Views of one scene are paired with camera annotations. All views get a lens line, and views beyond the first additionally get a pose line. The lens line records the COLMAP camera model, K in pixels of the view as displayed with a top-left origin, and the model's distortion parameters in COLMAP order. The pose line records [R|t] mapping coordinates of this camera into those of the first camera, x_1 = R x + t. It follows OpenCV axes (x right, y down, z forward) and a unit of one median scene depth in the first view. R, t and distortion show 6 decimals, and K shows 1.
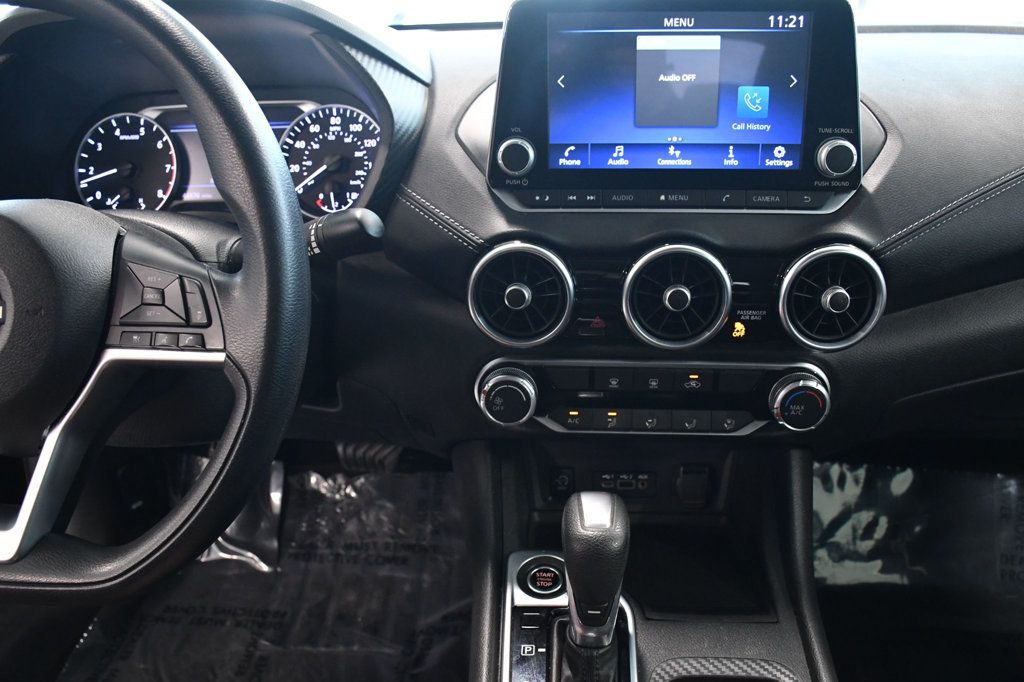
lens RADIAL K [[819.8, 0, 513.0], [0, 819.8, 338.4], [0, 0, 1]] dist [-0.095071, 0.014419]
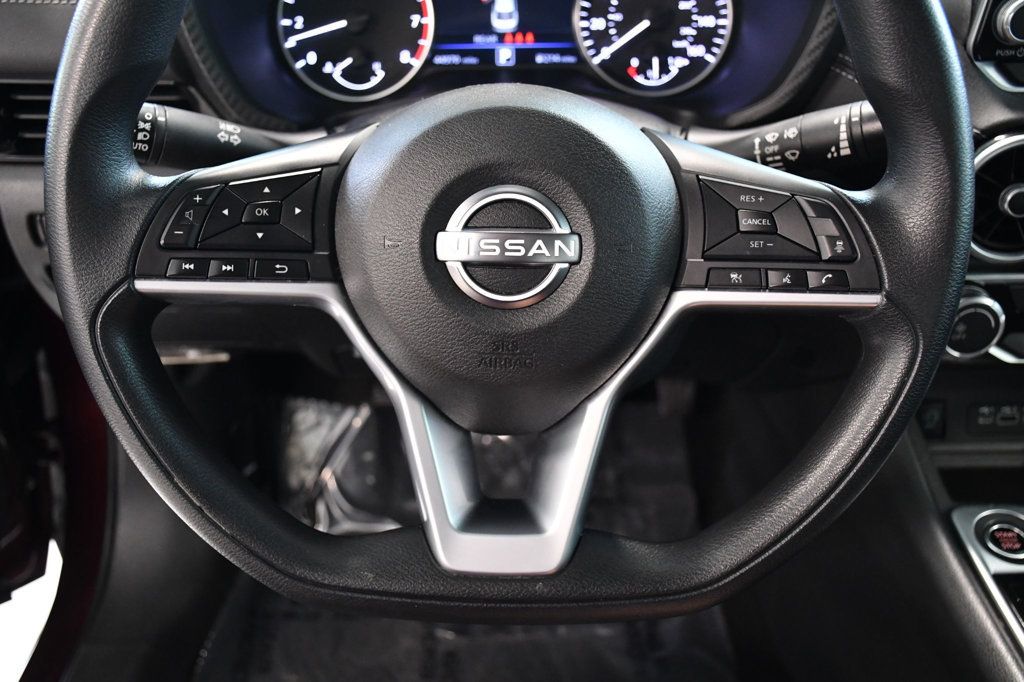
lens RADIAL K [[1068.1, 0, 489.6], [0, 1068.1, 338.9], [0, 0, 1]] dist [-0.027730, 0.000000]
pose [[0.994400, -0.033670, 0.100171, -0.479926], [0.021450, 0.992463, 0.120650, -0.041543], [-0.103479, -0.117826, 0.987628, 0.001765]]
